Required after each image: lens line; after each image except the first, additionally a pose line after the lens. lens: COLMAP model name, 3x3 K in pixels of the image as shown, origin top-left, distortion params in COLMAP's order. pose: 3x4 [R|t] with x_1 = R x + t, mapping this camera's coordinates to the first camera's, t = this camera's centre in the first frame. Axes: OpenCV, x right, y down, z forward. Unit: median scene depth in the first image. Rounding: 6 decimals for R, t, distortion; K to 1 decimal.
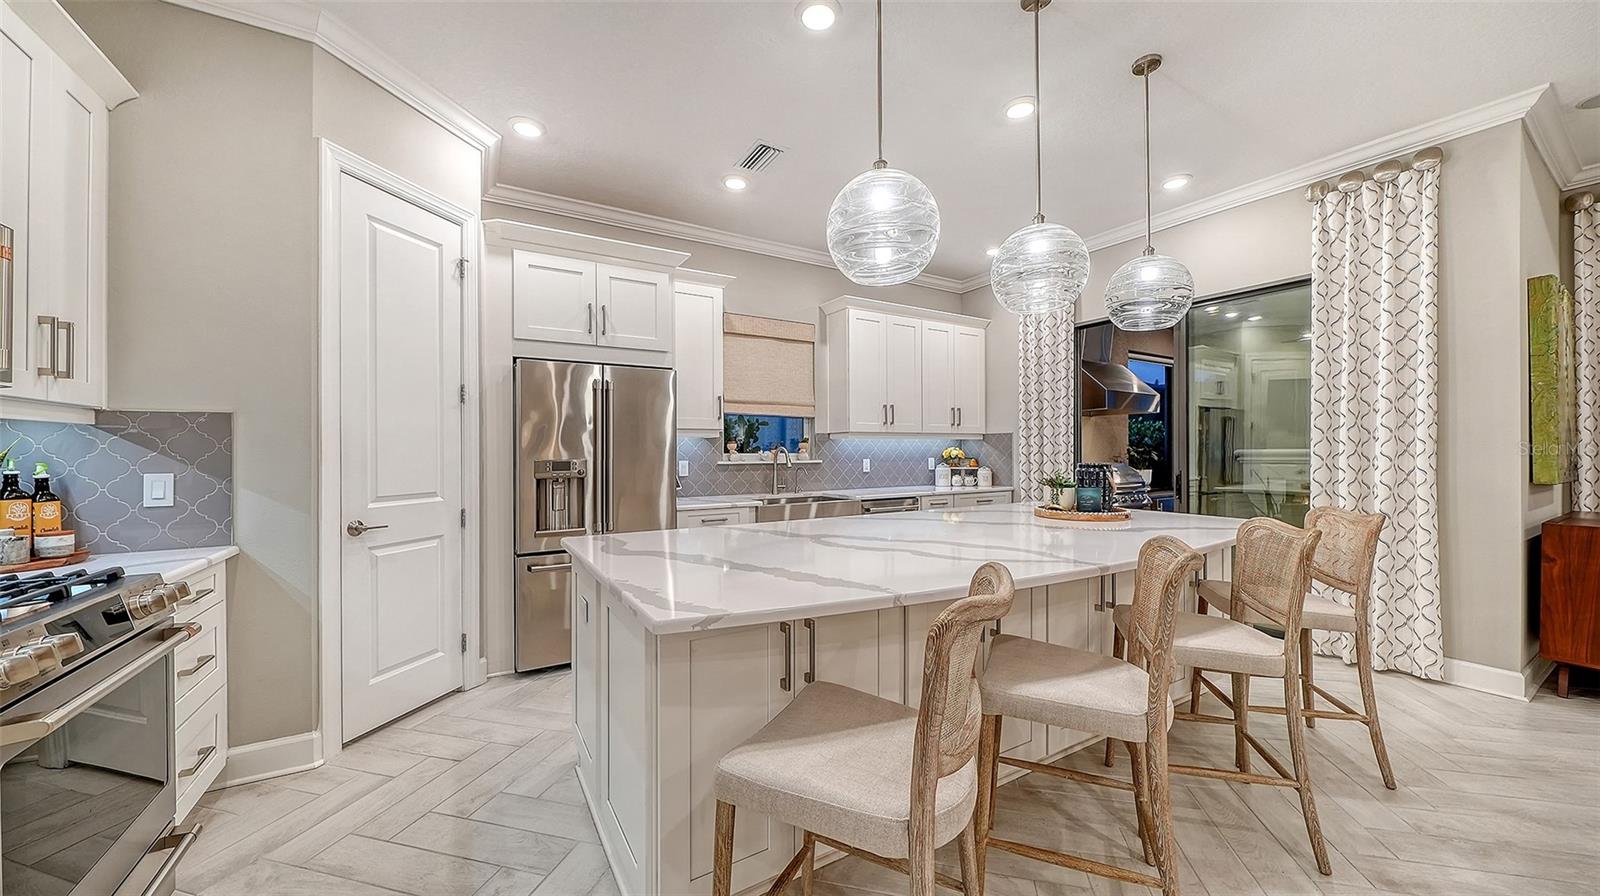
lens RADIAL K [[566.6, 0, 801.5], [0, 566.6, 455.6], [0, 0, 1]] dist [-0.005237, -0.000071]
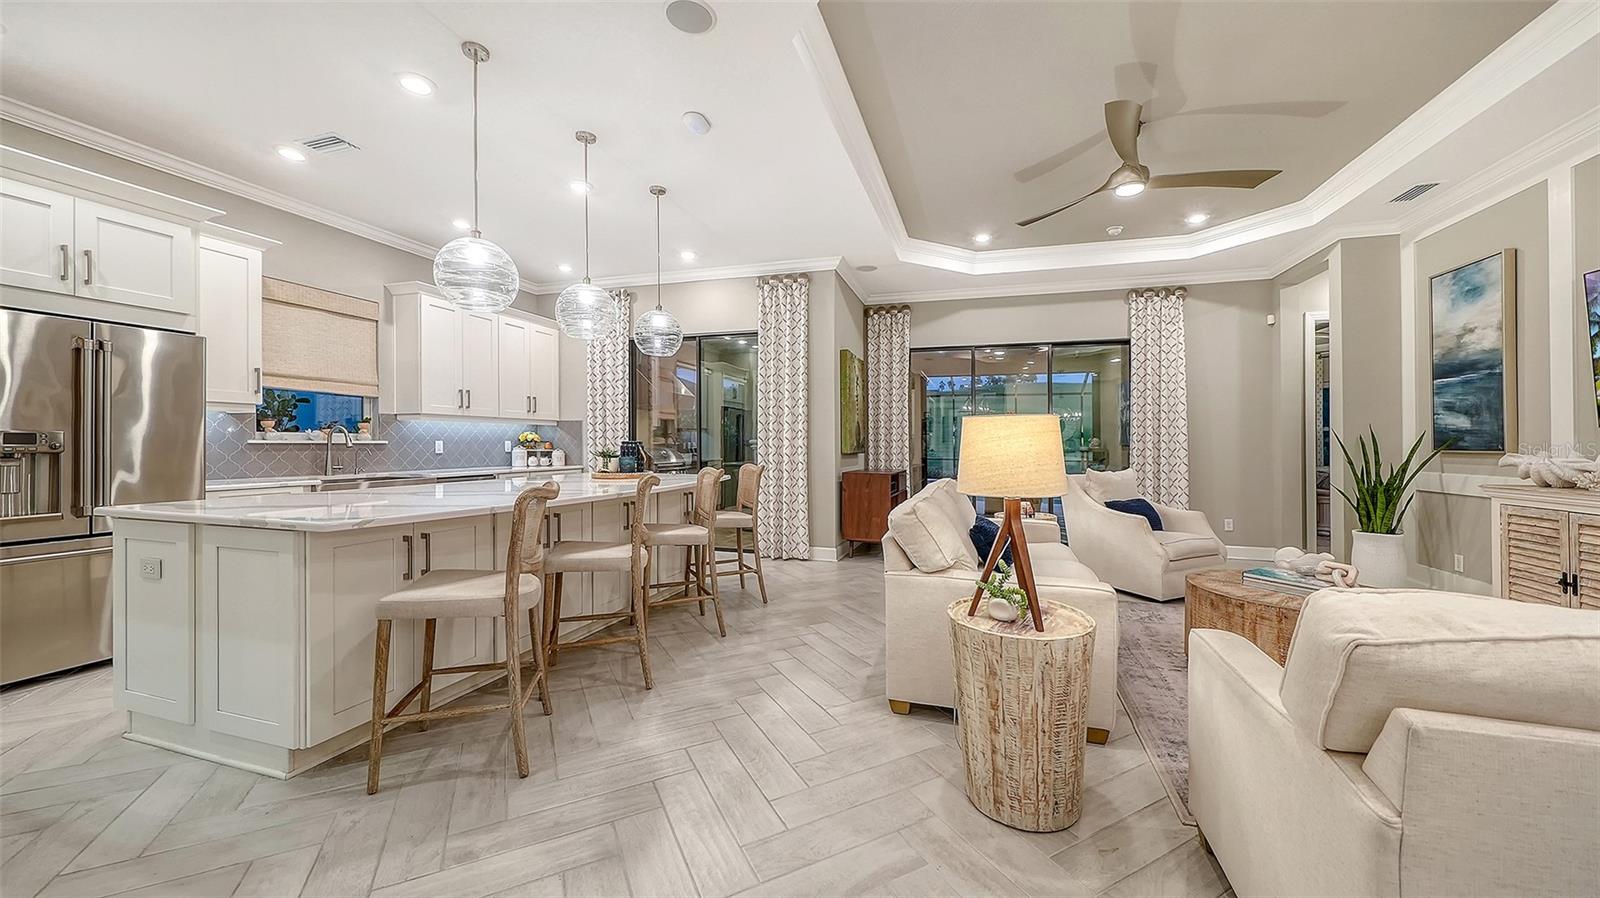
lens RADIAL K [[566.6, 0, 801.5], [0, 566.6, 456.6], [0, 0, 1]] dist [-0.005237, -0.000071]
pose [[0.759232, -0.005555, 0.650796, -0.069257], [-0.005551, 0.999872, 0.015010, 0.019883], [-0.650796, -0.015009, 0.759104, -0.267081]]
